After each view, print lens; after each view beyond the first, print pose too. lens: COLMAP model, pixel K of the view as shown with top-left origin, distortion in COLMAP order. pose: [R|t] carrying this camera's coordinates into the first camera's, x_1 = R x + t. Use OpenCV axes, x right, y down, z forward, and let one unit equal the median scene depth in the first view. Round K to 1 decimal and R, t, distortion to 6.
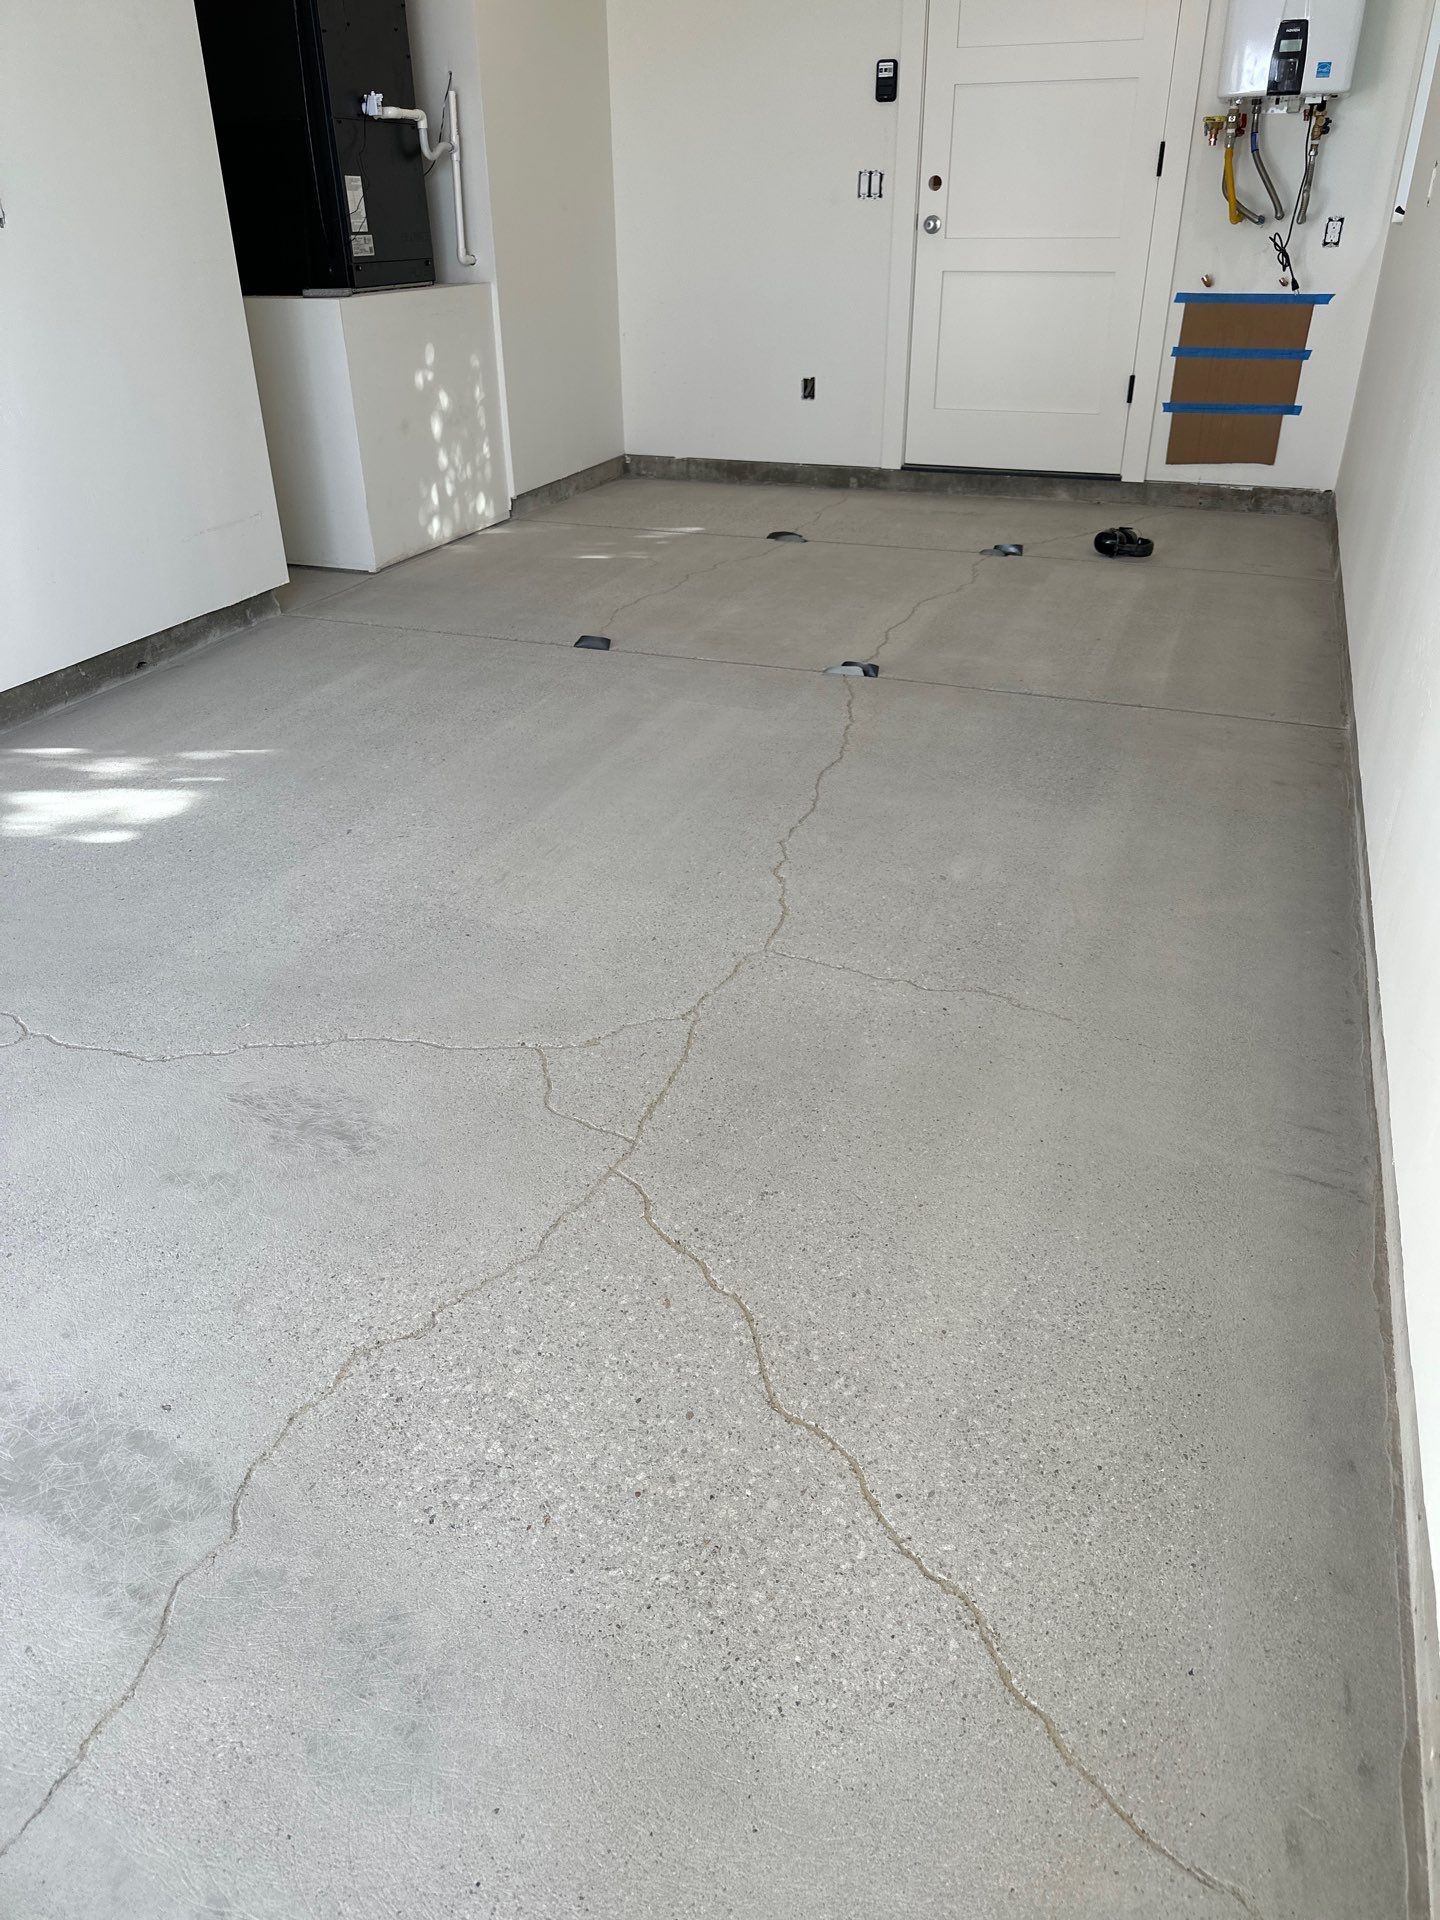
lens RADIAL K [[1400.2, 0, 708.2], [0, 1400.2, 960.5], [0, 0, 1]] dist [0.055059, -0.056238]
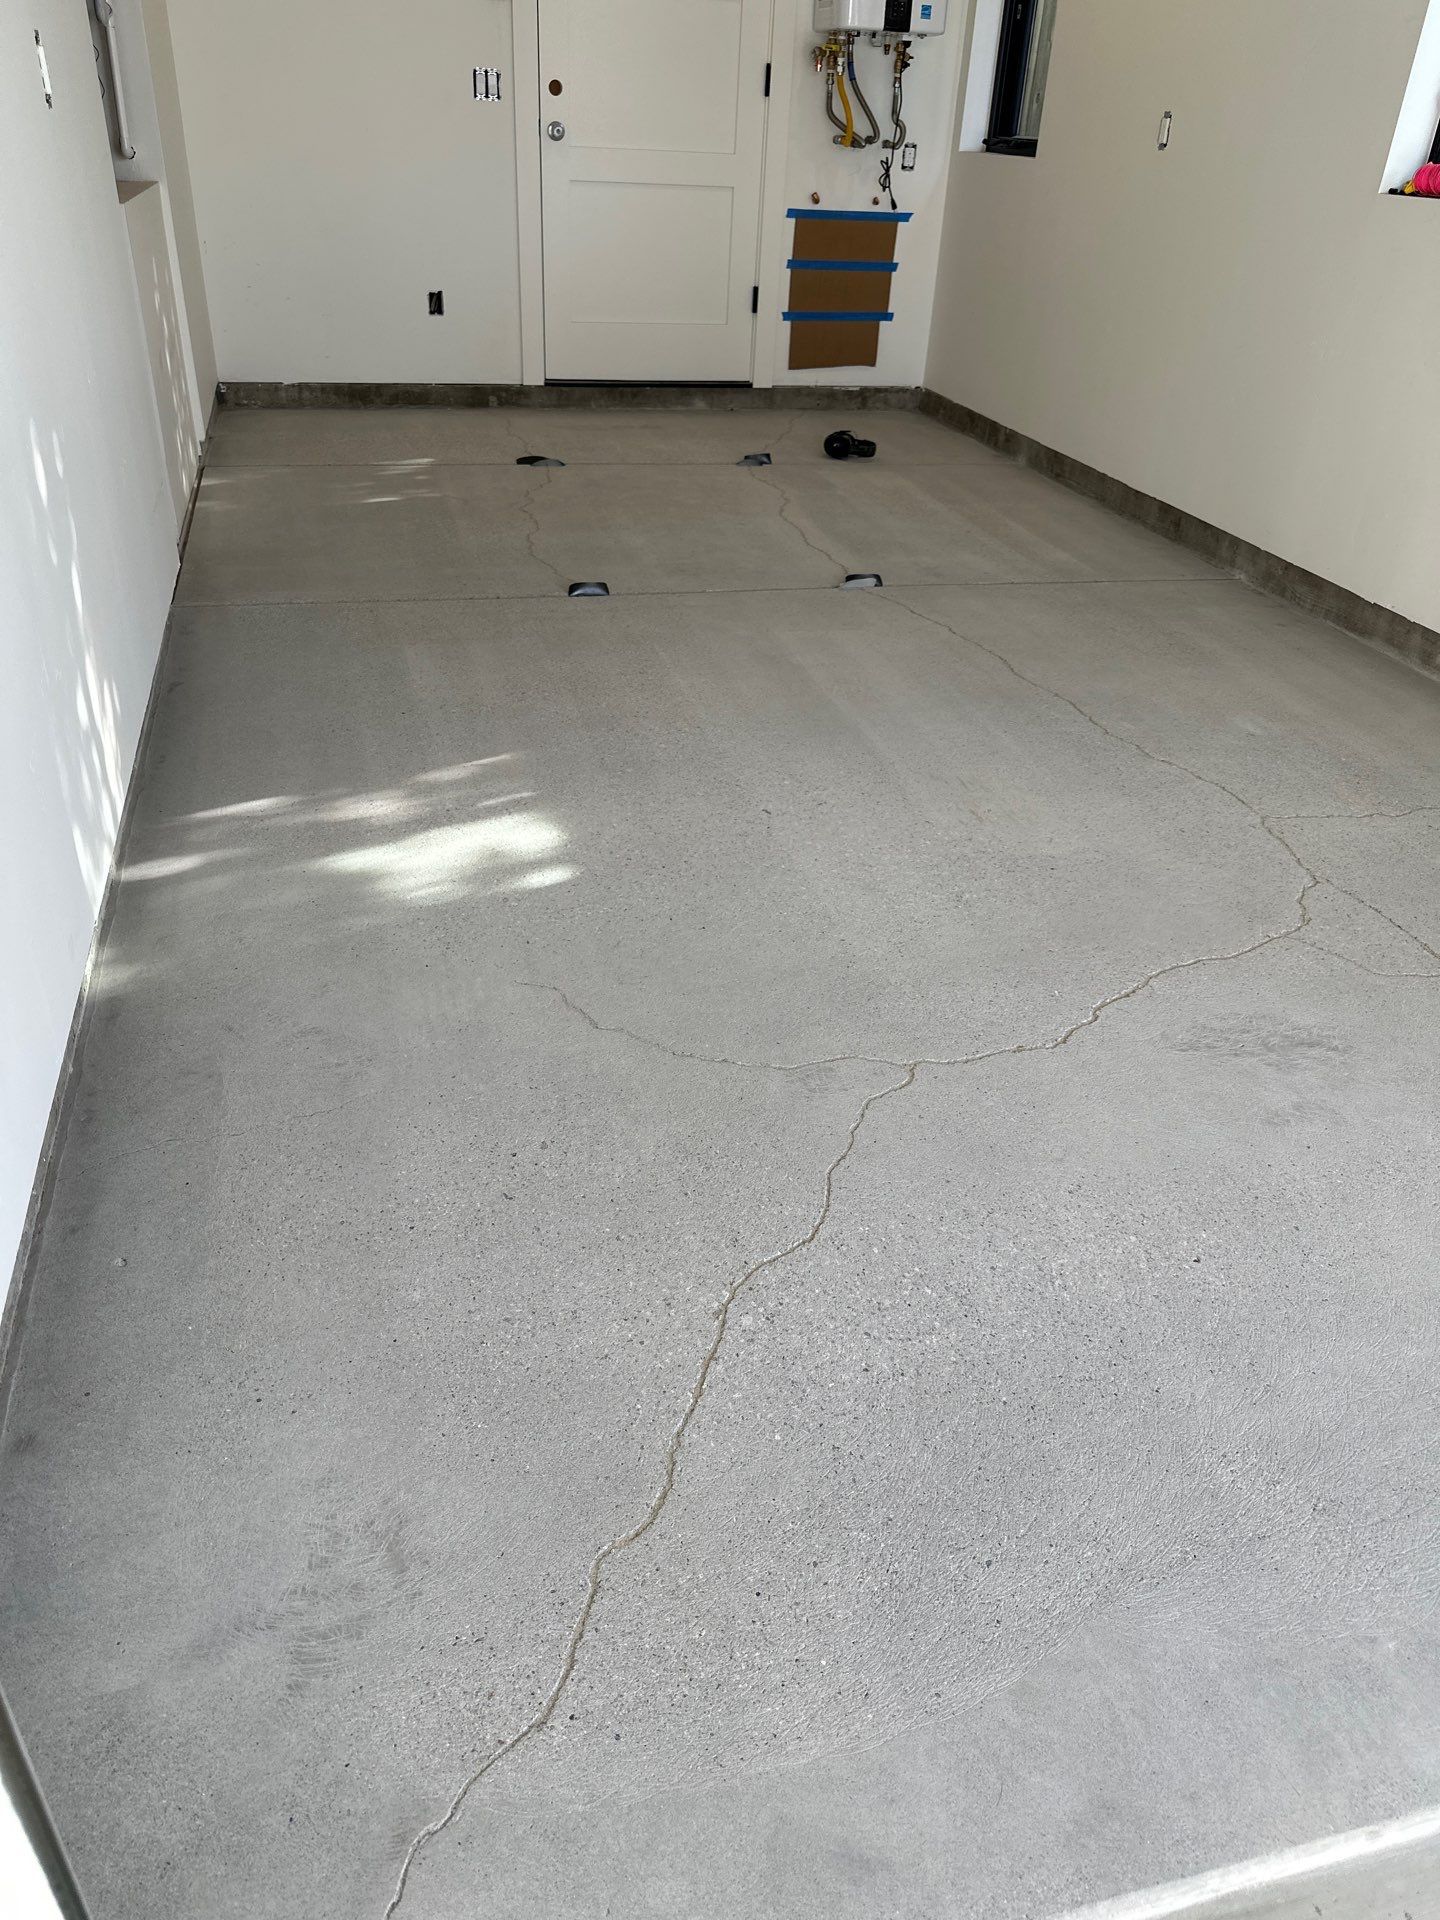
lens RADIAL K [[1400.2, 0, 708.2], [0, 1400.2, 960.5], [0, 0, 1]] dist [0.055059, -0.056238]
pose [[0.806575, -0.266677, 0.527561, -0.452984], [0.233054, 0.963628, 0.130794, -0.071048], [-0.543252, 0.017455, 0.839388, 0.129887]]
